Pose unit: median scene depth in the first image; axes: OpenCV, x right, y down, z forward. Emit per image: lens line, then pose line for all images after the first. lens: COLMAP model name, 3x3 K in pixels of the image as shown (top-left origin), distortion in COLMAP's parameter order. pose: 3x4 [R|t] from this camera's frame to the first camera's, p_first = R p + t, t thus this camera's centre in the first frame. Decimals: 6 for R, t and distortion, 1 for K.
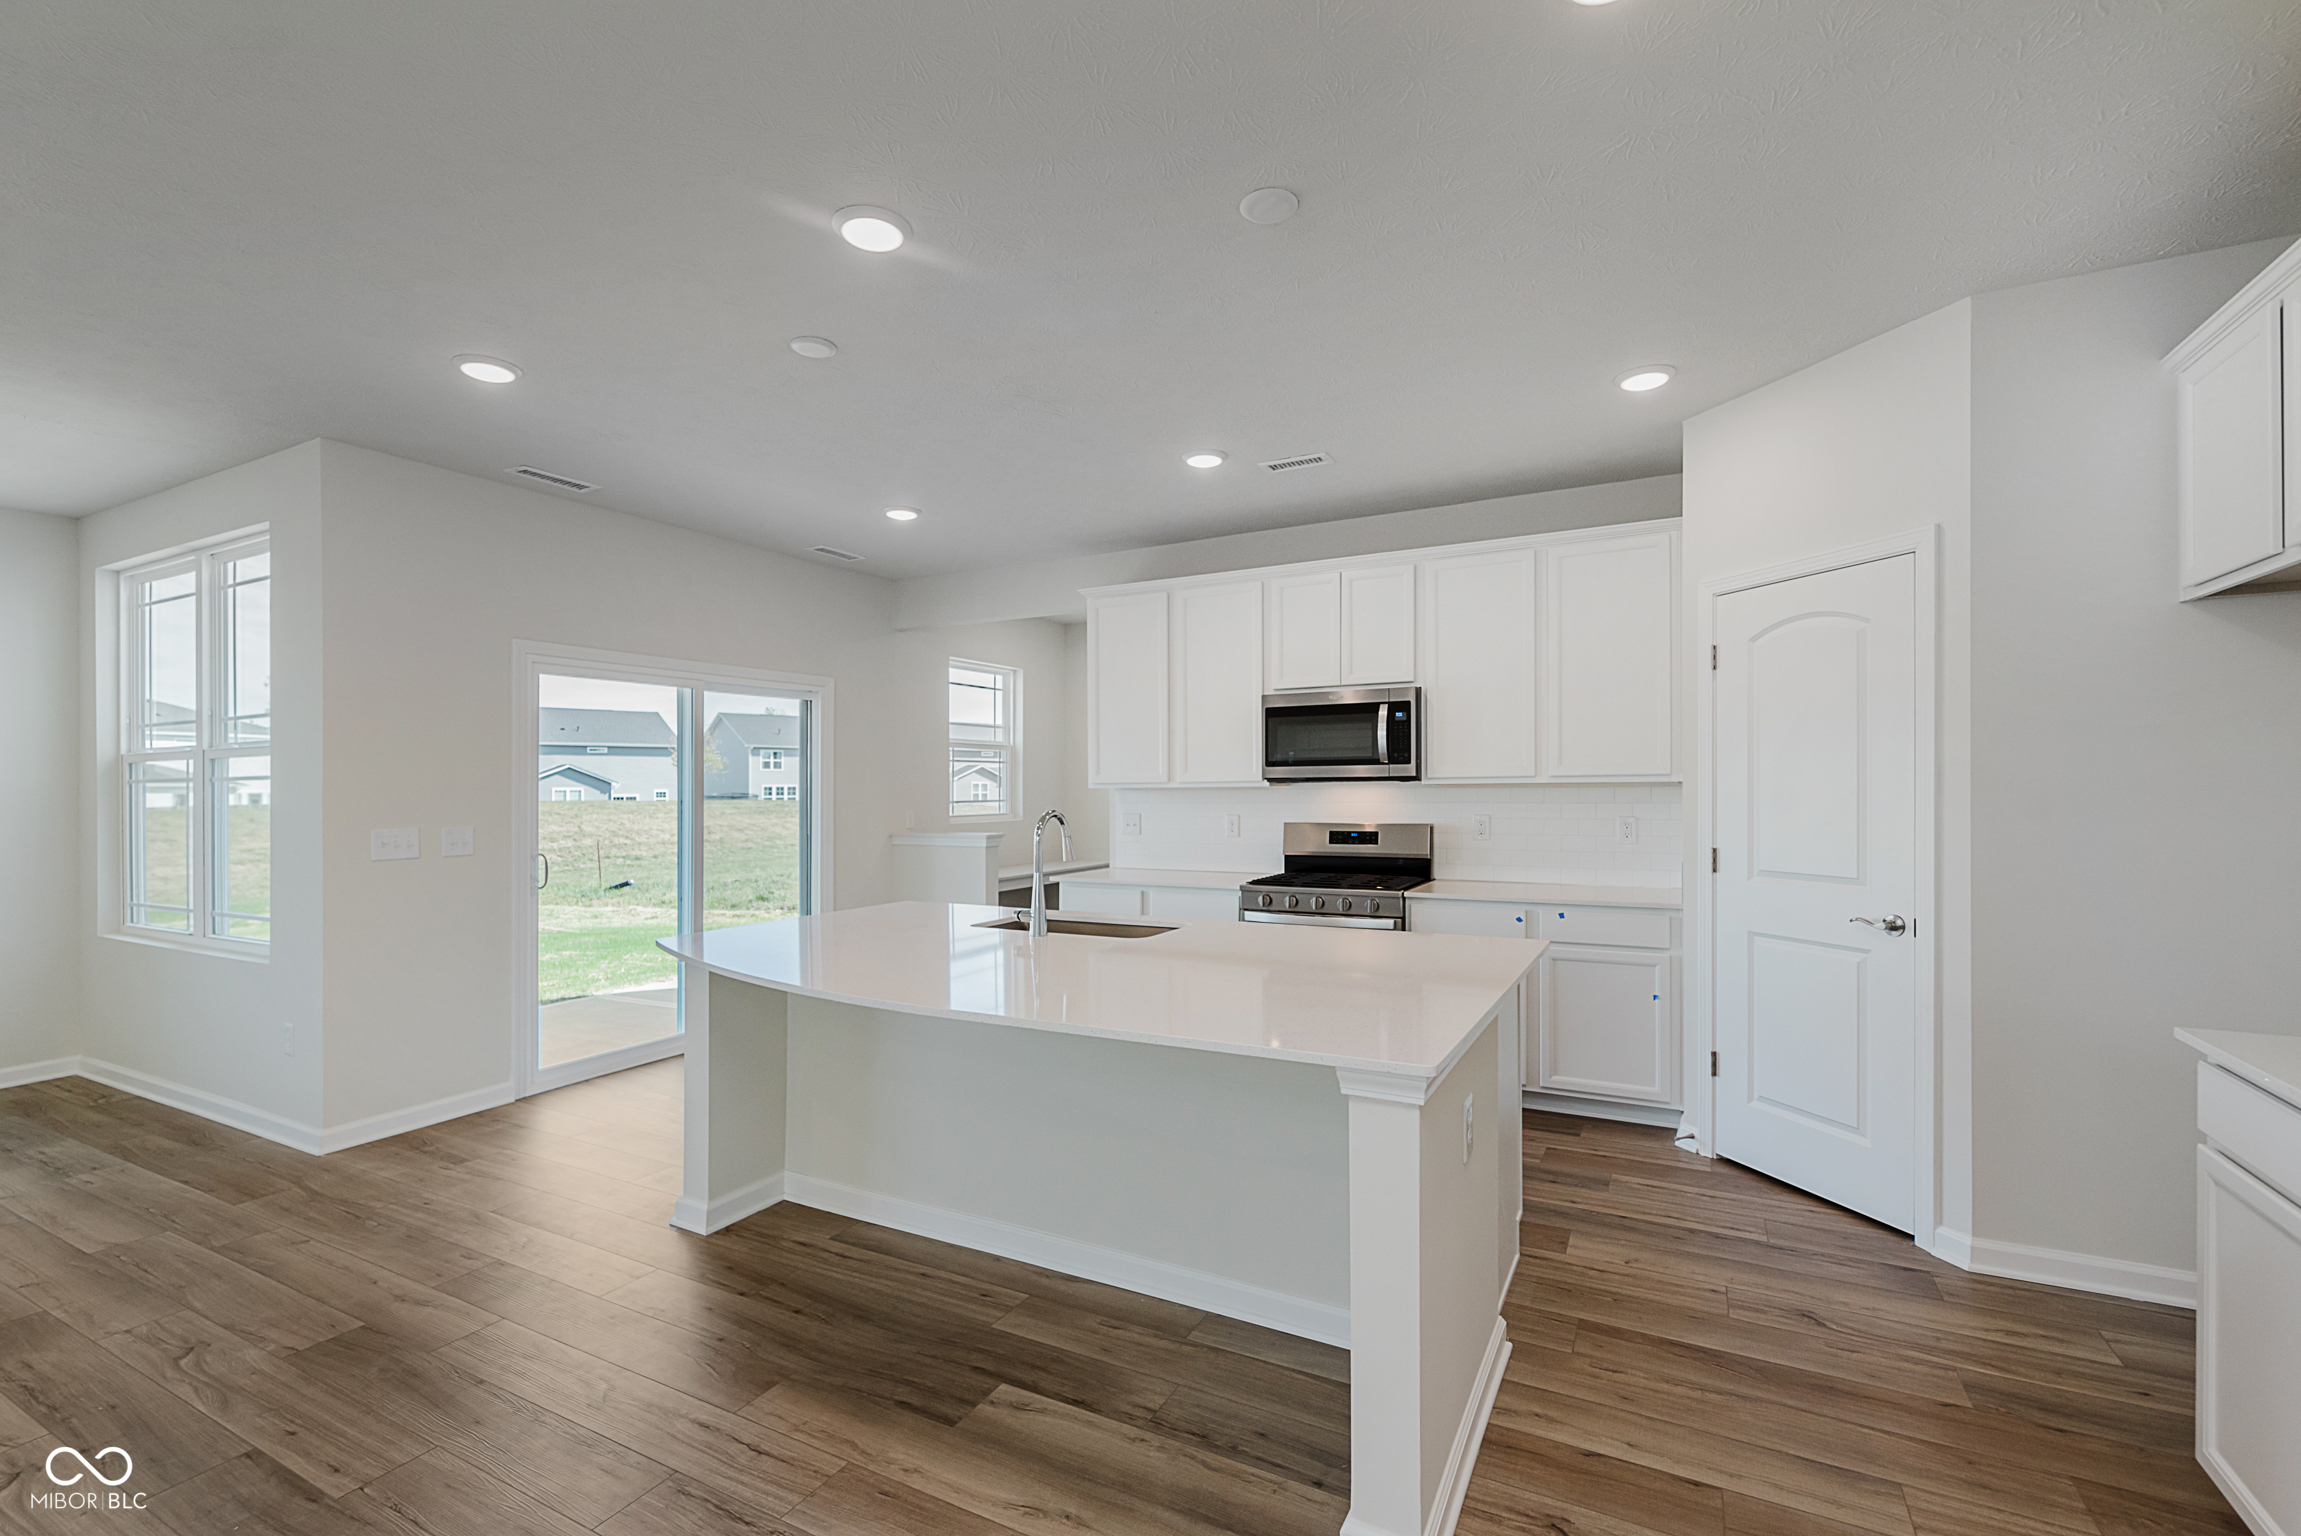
lens RADIAL K [[996.3, 0, 1159.5], [0, 996.3, 786.2], [0, 0, 1]] dist [0.002620, -0.000484]
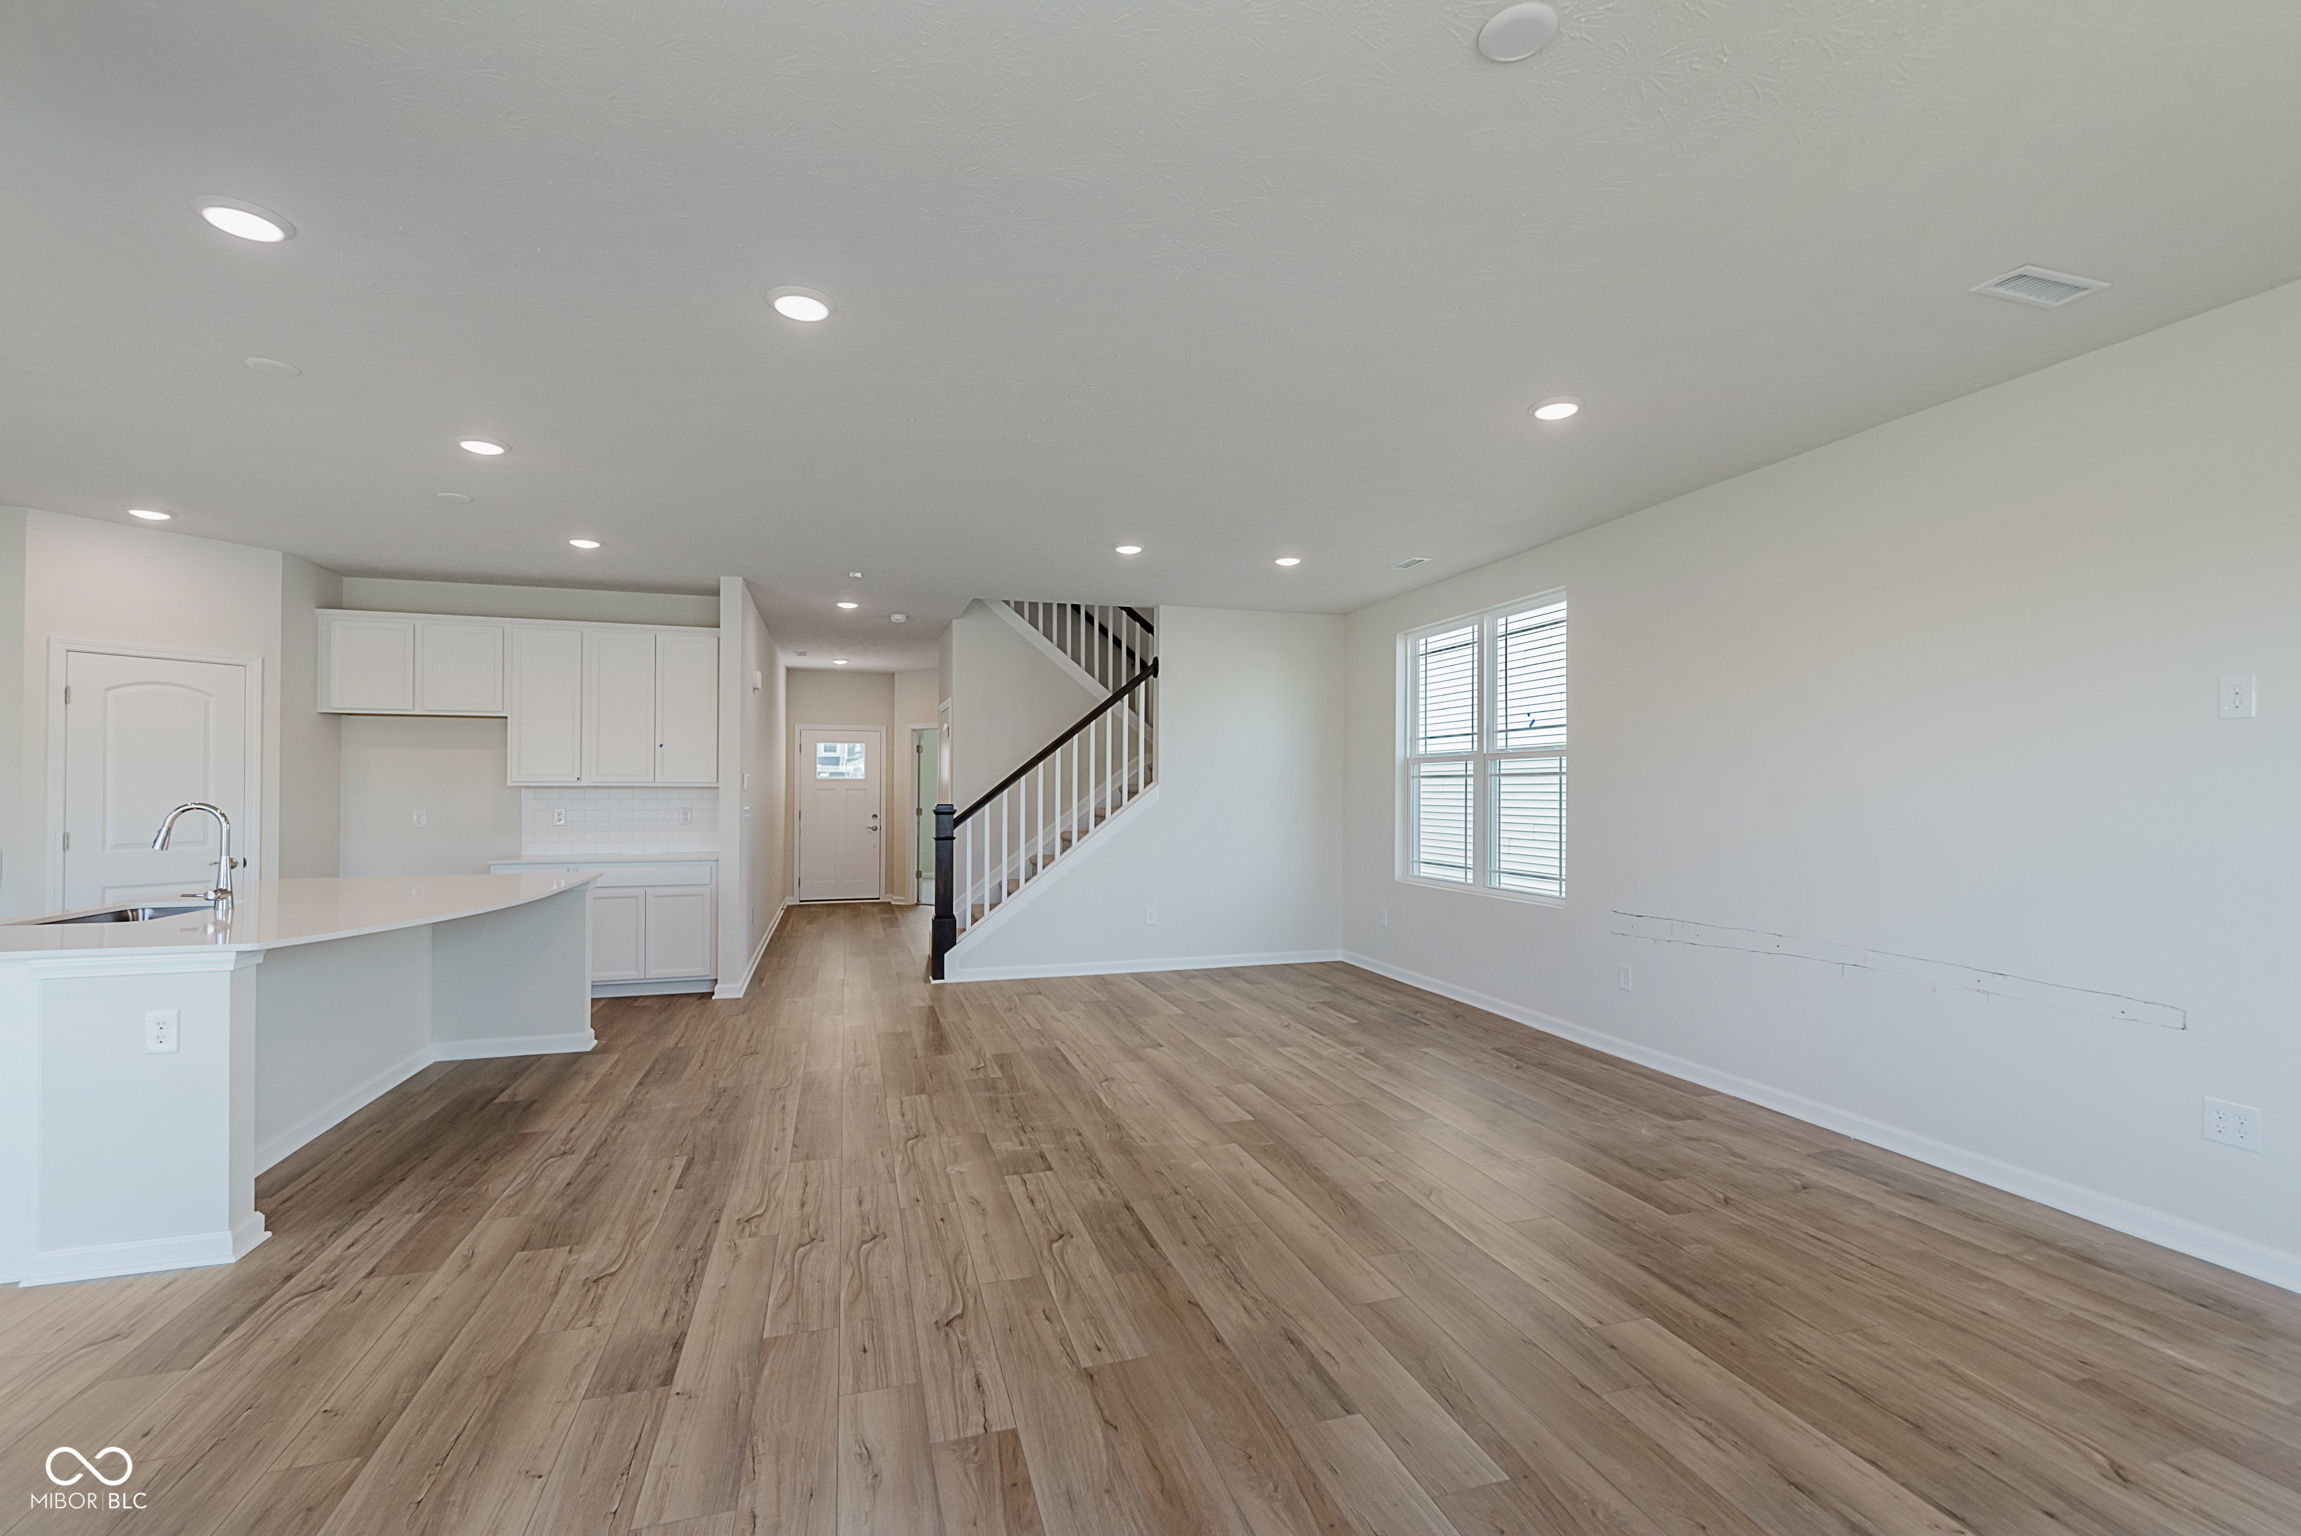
lens RADIAL K [[996.3, 0, 1159.5], [0, 996.3, 786.2], [0, 0, 1]] dist [0.002620, -0.000484]
pose [[-0.711320, 0.011658, 0.702772, -1.184861], [0.004802, 0.999920, -0.011727, 0.016738], [-0.702852, -0.004966, -0.711319, 0.728125]]
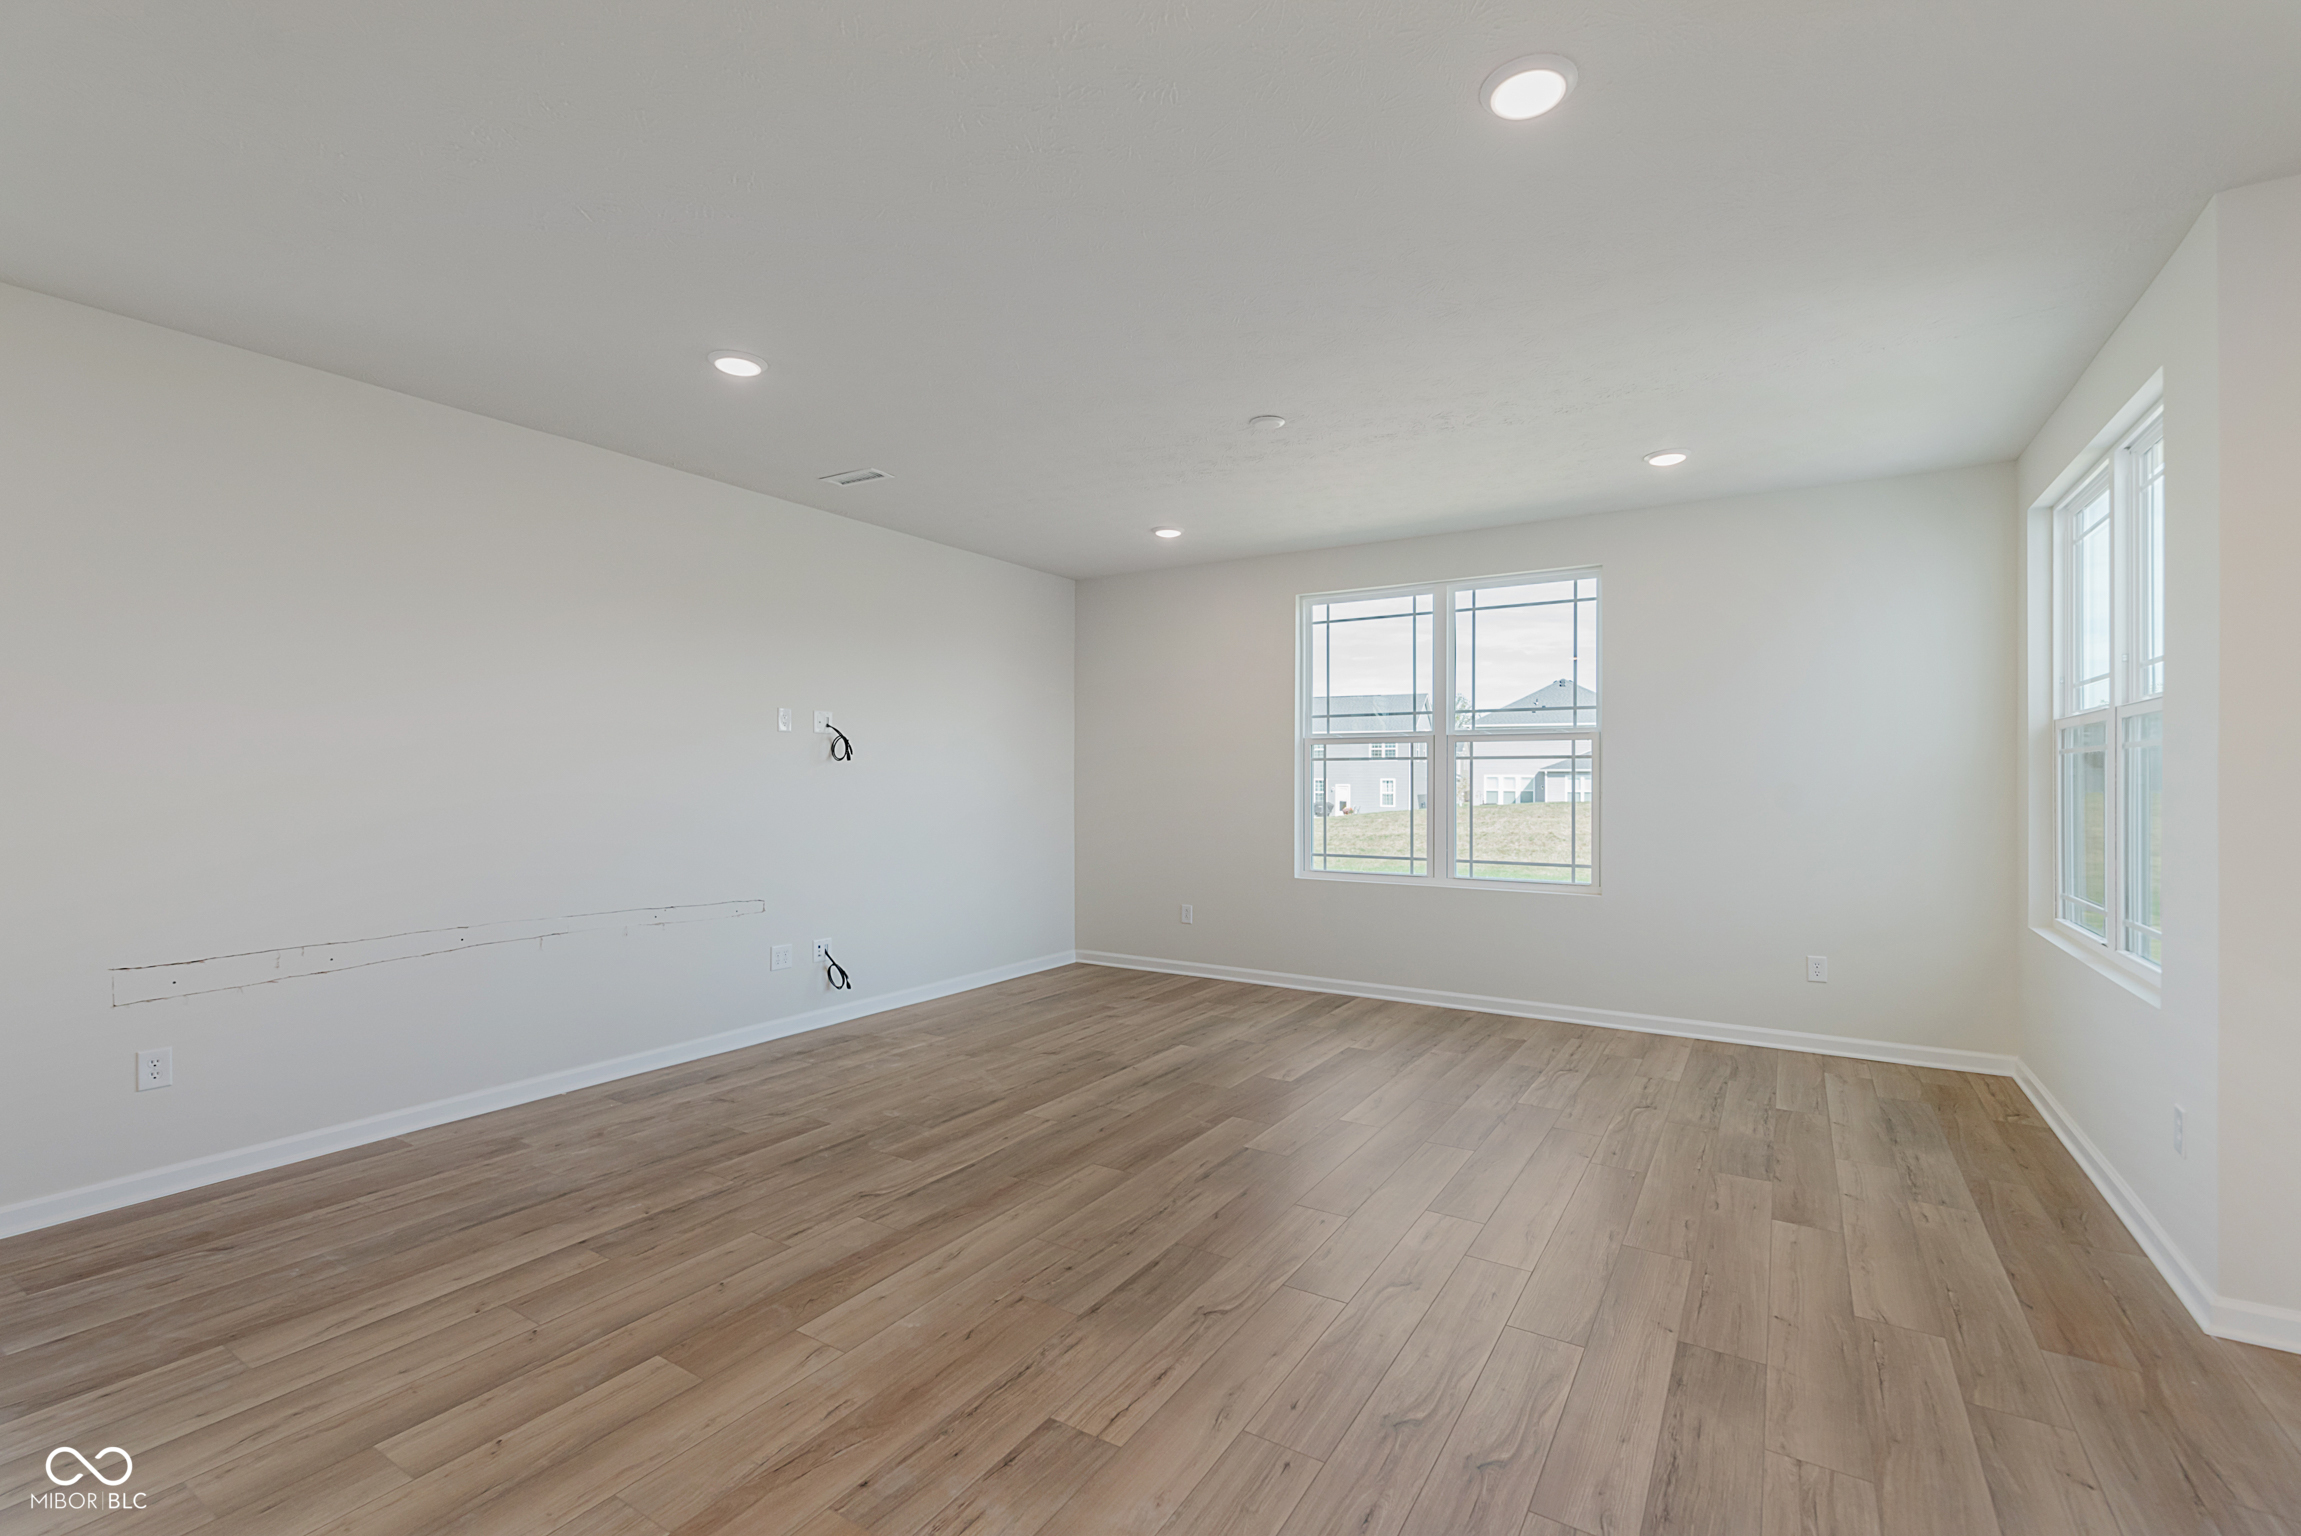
lens RADIAL K [[1002.0, 0, 1157.2], [0, 1002.0, 766.5], [0, 0, 1]] dist [0.001453, -0.000002]
pose [[-0.073467, -0.001494, -0.997297, -0.132757], [-0.000771, 0.999999, -0.001442, 0.010892], [0.997297, 0.000663, -0.073468, 0.317479]]
